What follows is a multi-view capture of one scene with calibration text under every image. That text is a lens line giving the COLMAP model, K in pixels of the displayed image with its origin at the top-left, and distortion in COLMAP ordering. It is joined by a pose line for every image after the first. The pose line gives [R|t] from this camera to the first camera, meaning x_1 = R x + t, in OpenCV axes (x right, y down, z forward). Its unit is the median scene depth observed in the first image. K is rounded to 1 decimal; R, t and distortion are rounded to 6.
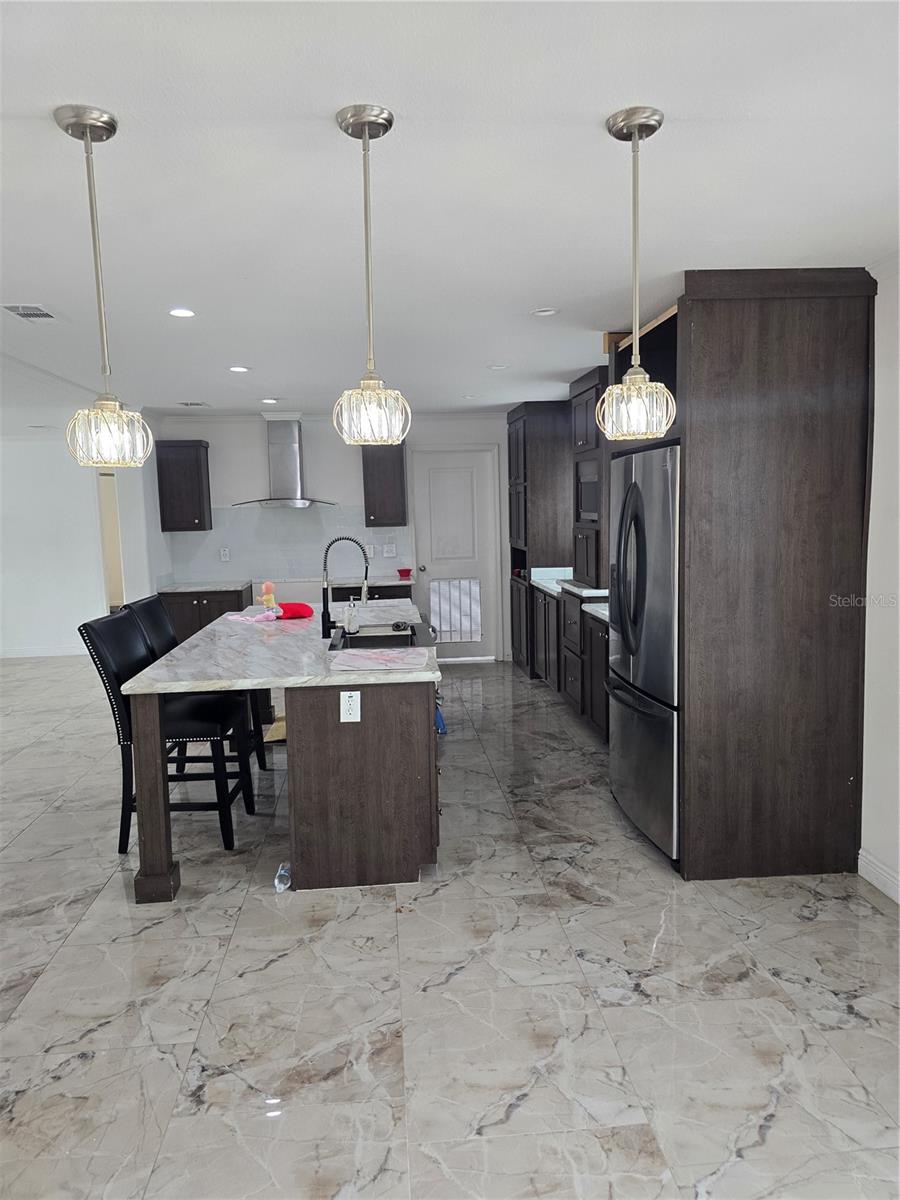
lens RADIAL K [[810.5, 0, 450.0], [0, 810.5, 593.1], [0, 0, 1]] dist [0.027749, -0.026048]
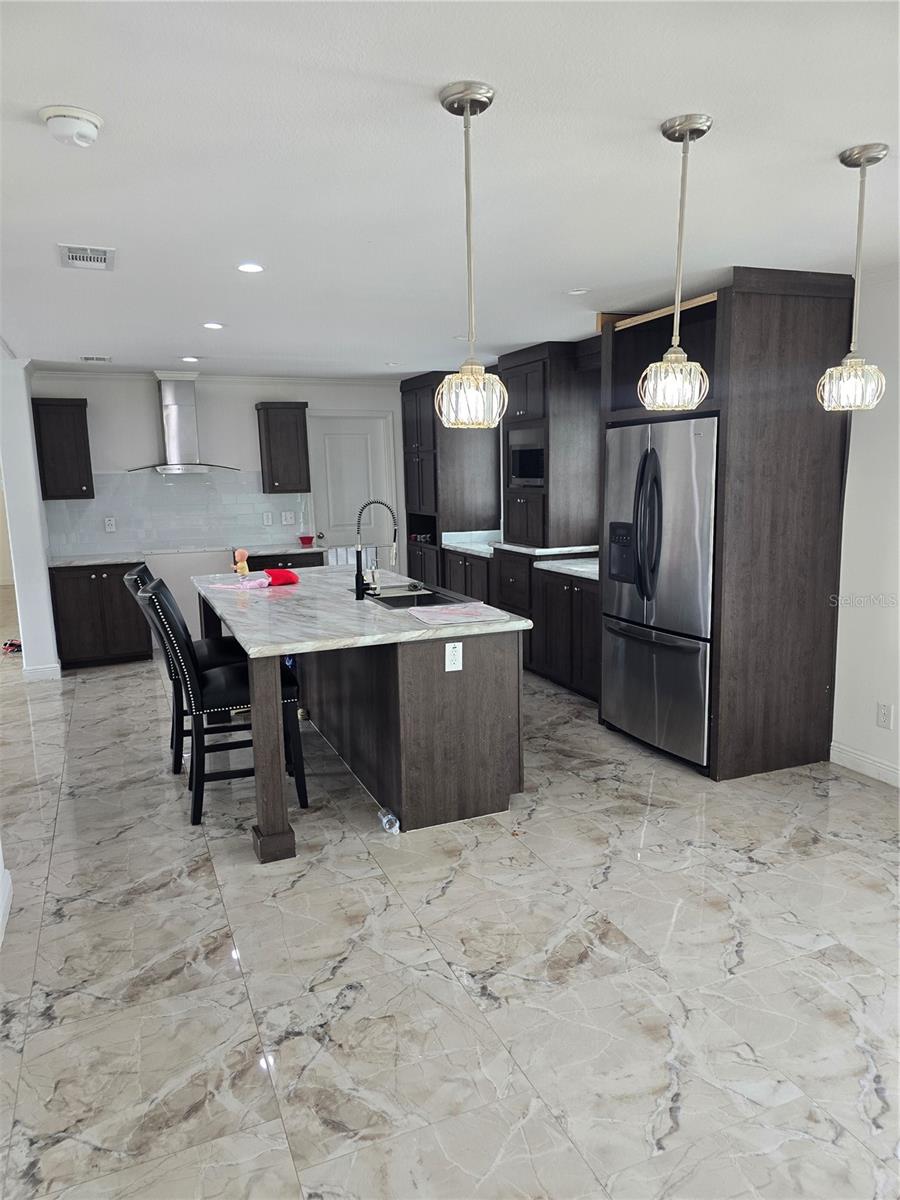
lens RADIAL K [[810.5, 0, 447.3], [0, 810.5, 609.0], [0, 0, 1]] dist [0.027749, -0.026048]
pose [[0.953266, -0.049783, 0.298003, -0.448712], [0.032874, 0.997566, 0.061488, 0.010204], [-0.300339, -0.048817, 0.952583, -0.017505]]
